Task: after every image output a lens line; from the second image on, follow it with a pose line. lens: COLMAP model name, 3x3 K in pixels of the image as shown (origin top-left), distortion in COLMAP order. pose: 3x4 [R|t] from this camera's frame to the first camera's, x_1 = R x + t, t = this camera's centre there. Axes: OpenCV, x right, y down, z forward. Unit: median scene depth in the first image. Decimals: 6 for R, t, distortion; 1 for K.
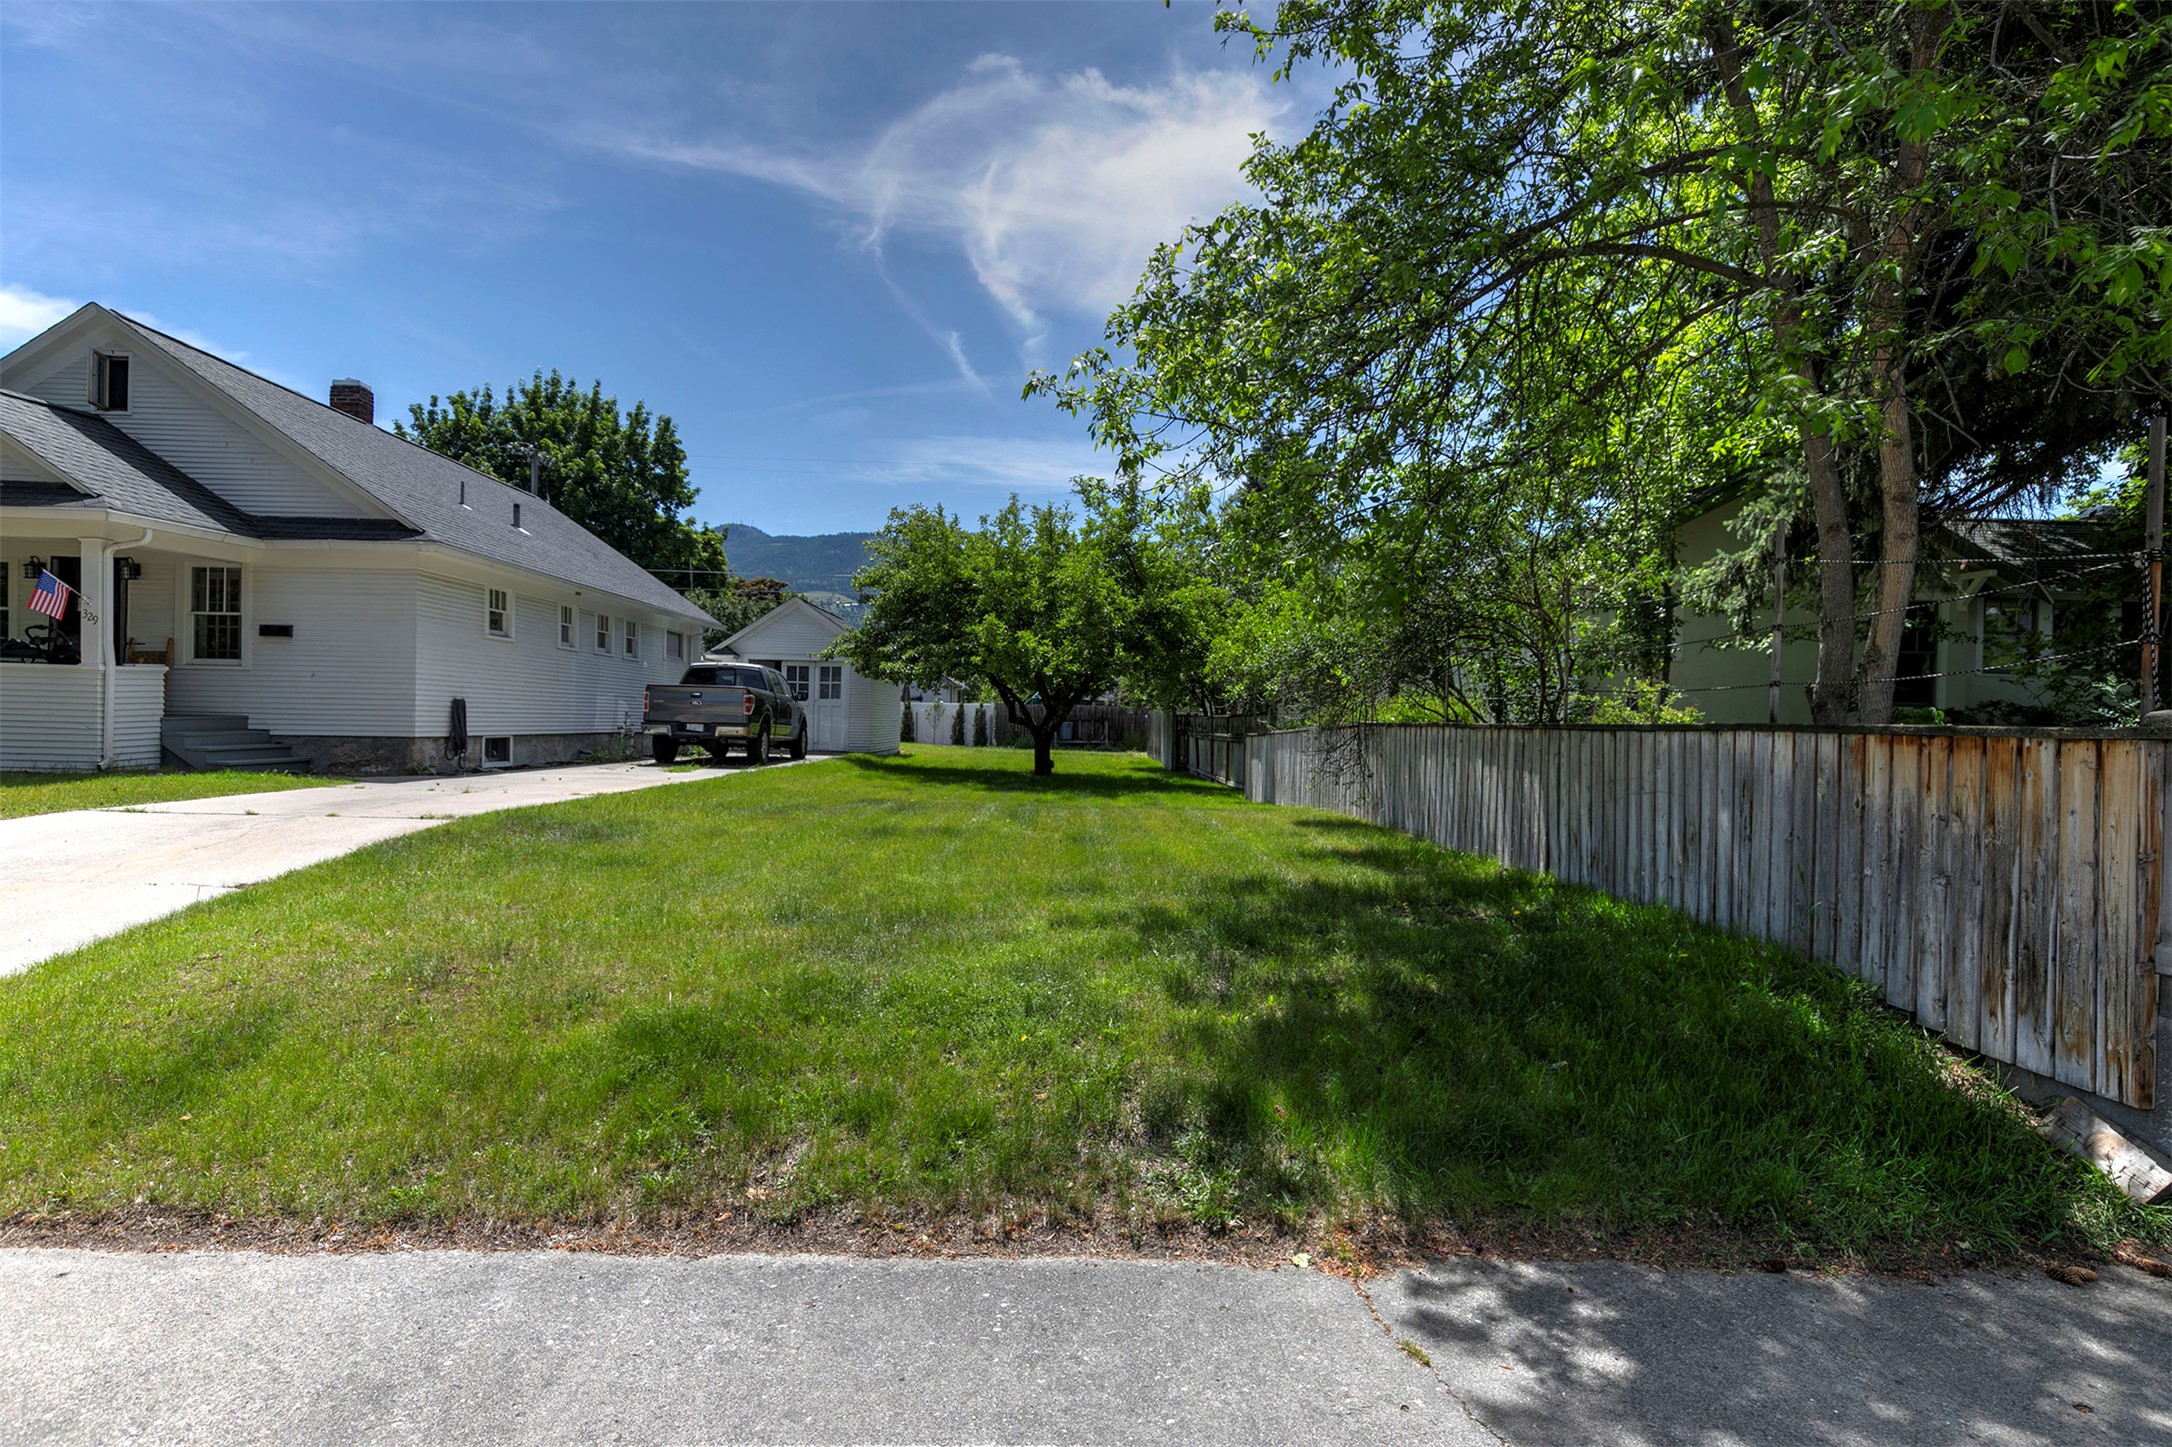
lens RADIAL K [[1186.2, 0, 1091.4], [0, 1186.2, 715.2], [0, 0, 1]] dist [-0.001128, 0.002791]
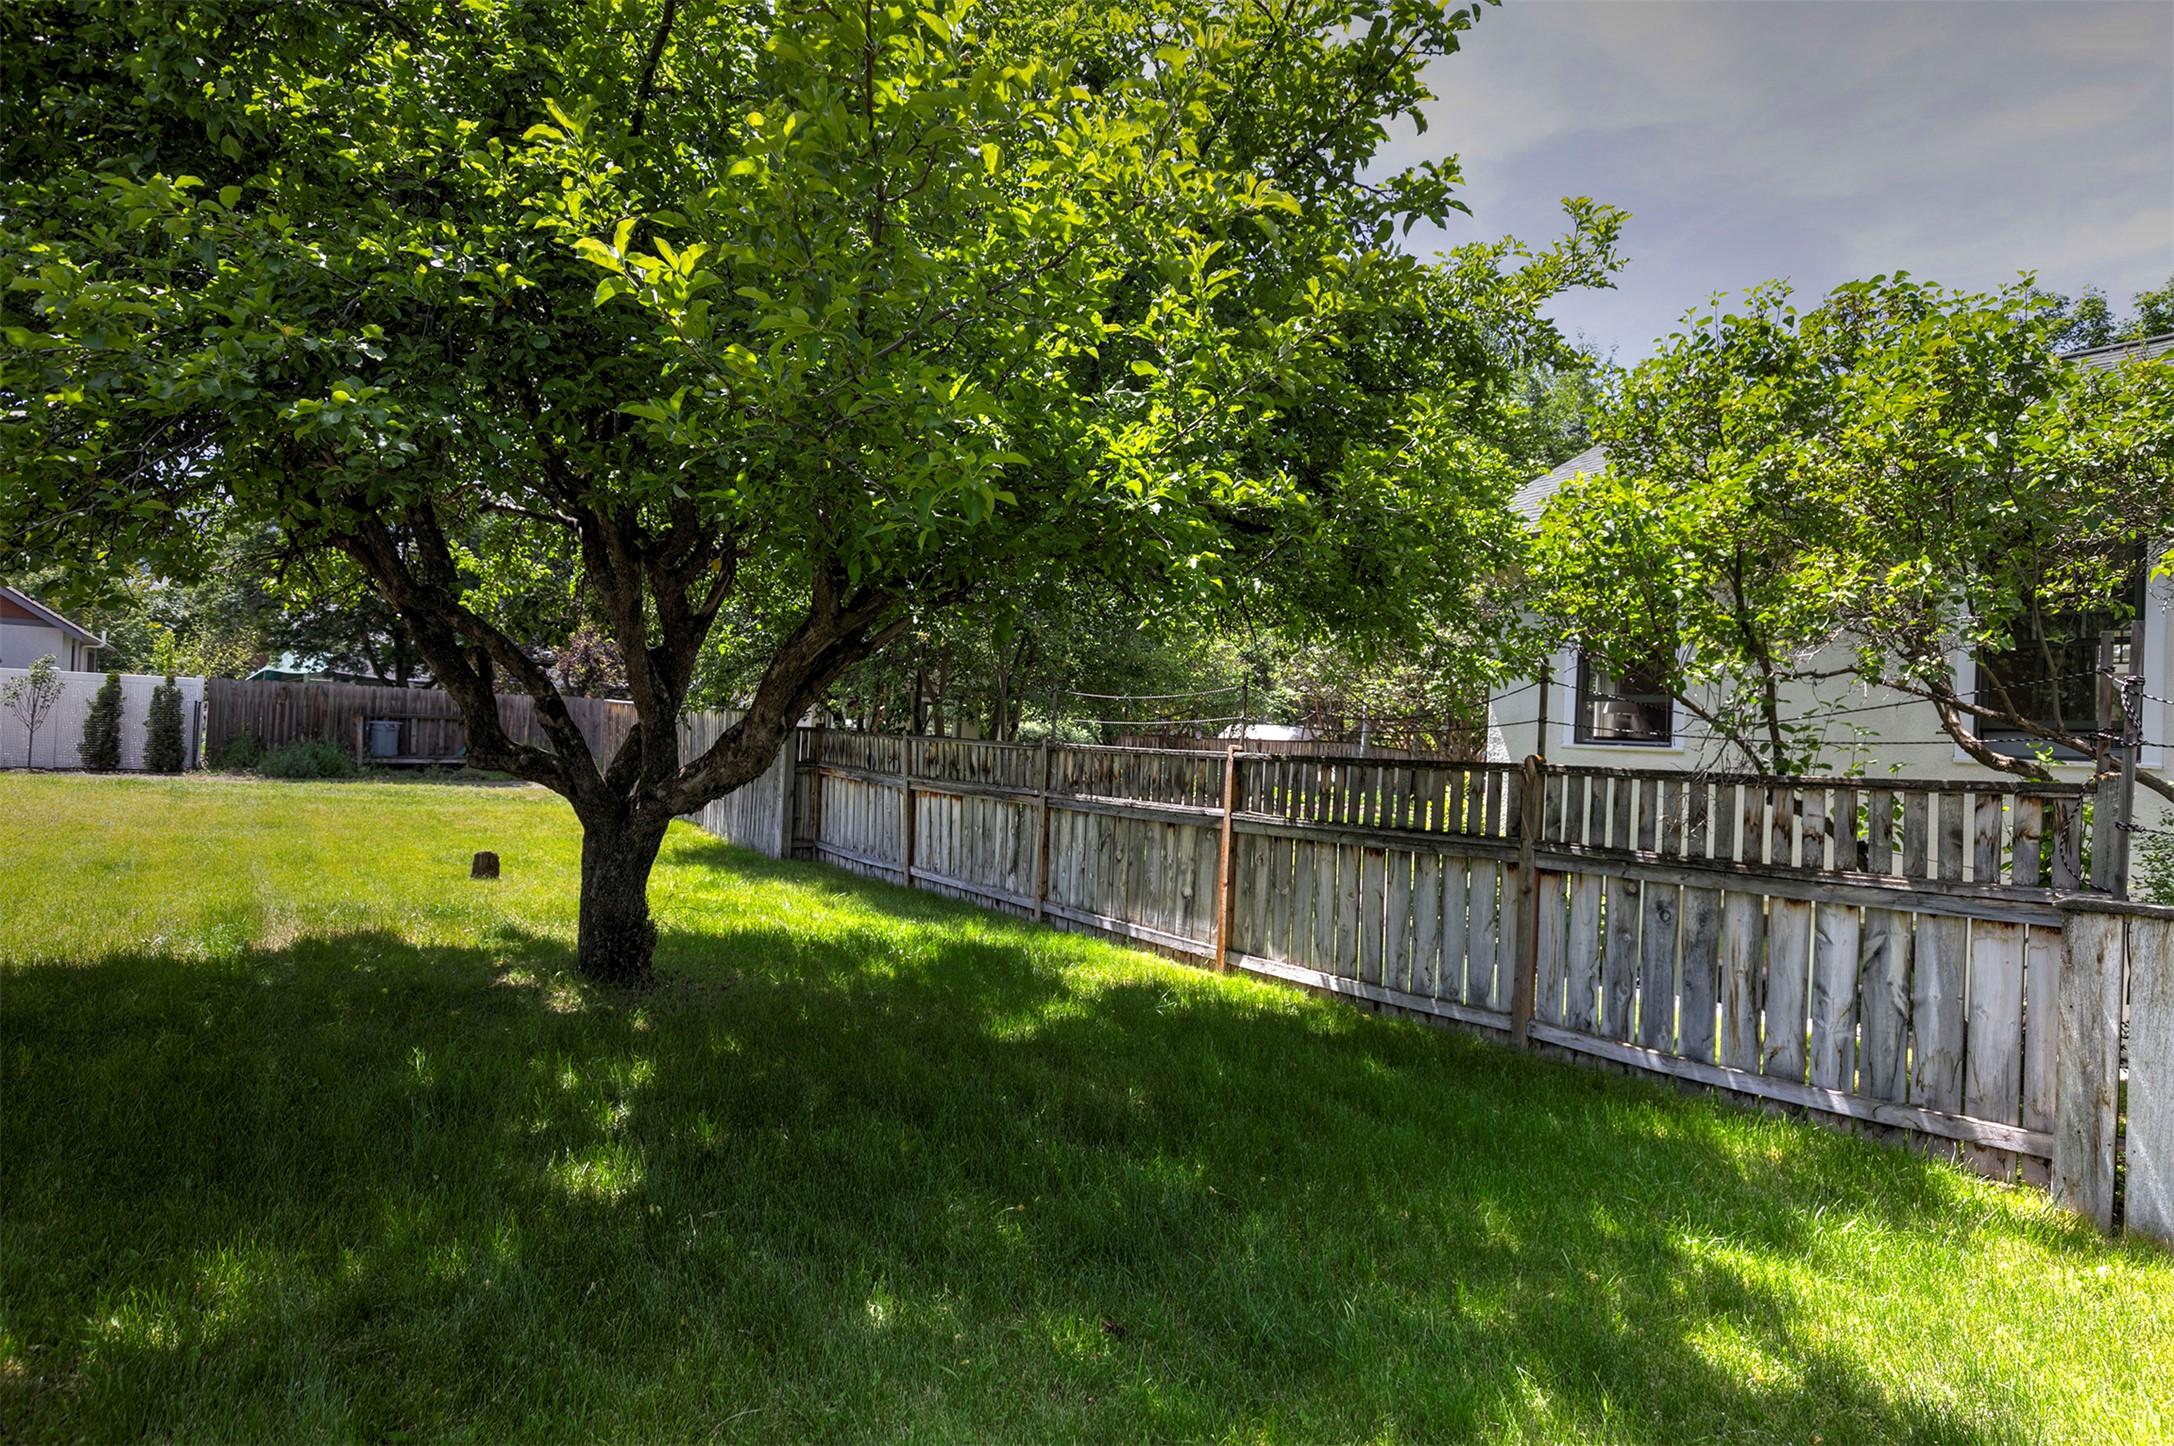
lens RADIAL K [[1187.3, 0, 1084.6], [0, 1187.3, 723.2], [0, 0, 1]] dist [-0.001128, 0.002791]
pose [[0.805878, 0.020335, 0.591733, -0.505983], [-0.029746, 0.999538, 0.006162, -0.032701], [-0.591334, -0.022567, 0.806111, 2.754009]]
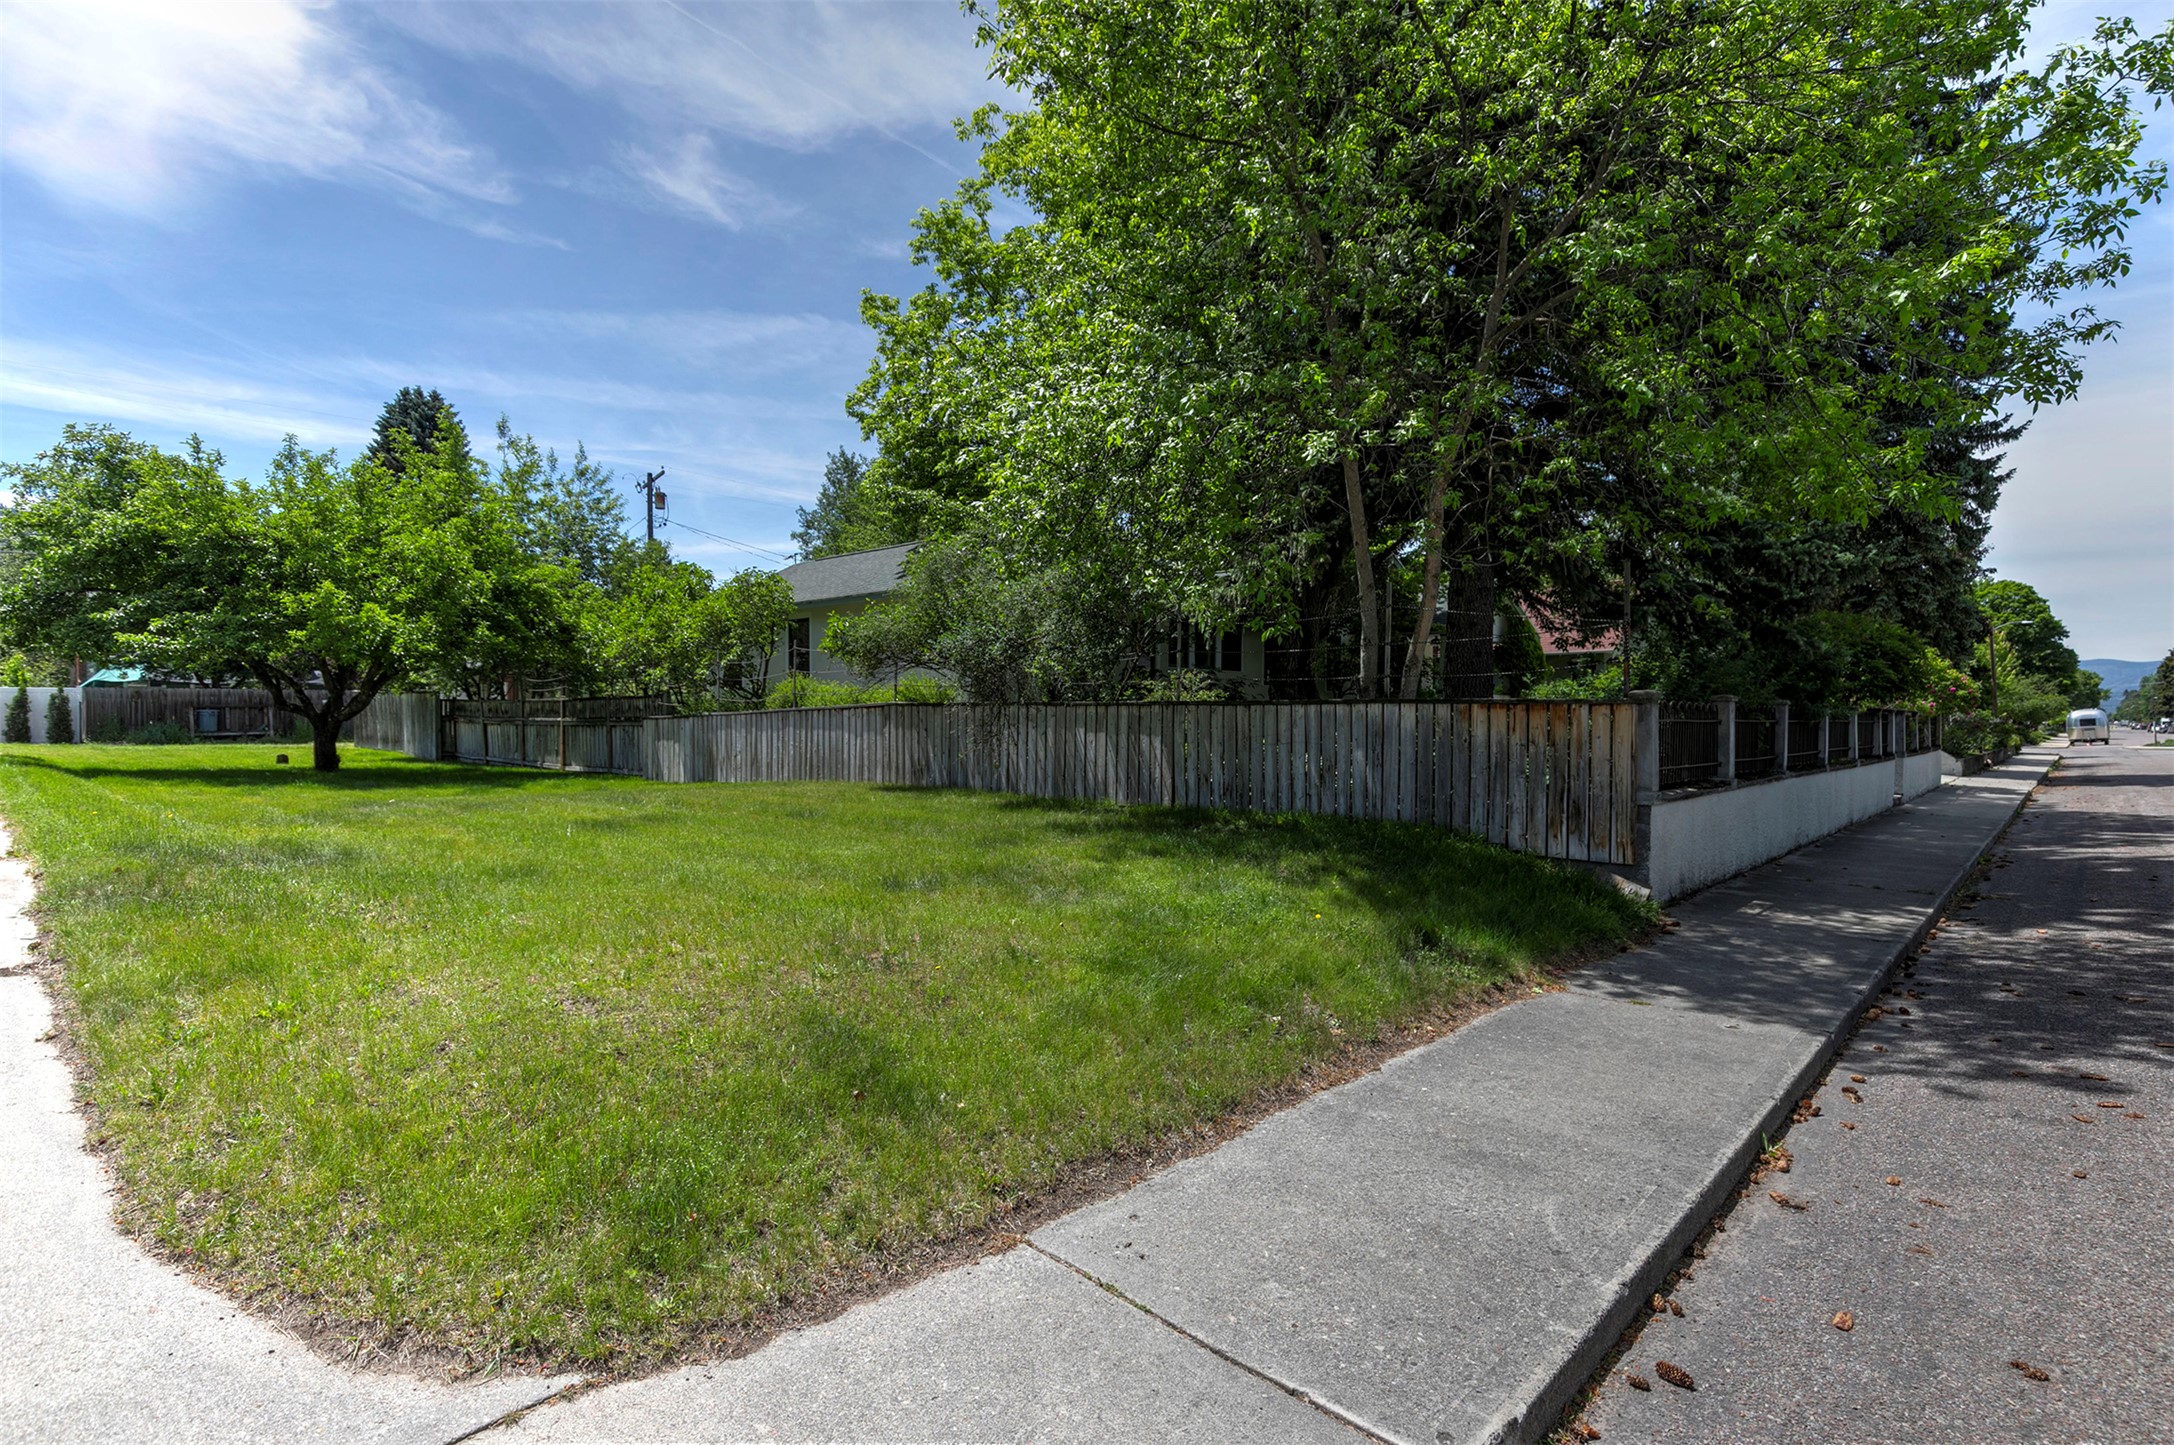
lens RADIAL K [[1099.2, 0, 1107.2], [0, 1099.2, 723.0], [0, 0, 1]] dist [0.018248, 0.001269]
pose [[0.690350, -0.027582, 0.722949, -0.941482], [0.009352, 0.999530, 0.029204, -0.009496], [-0.723415, -0.013400, 0.690284, 0.186344]]
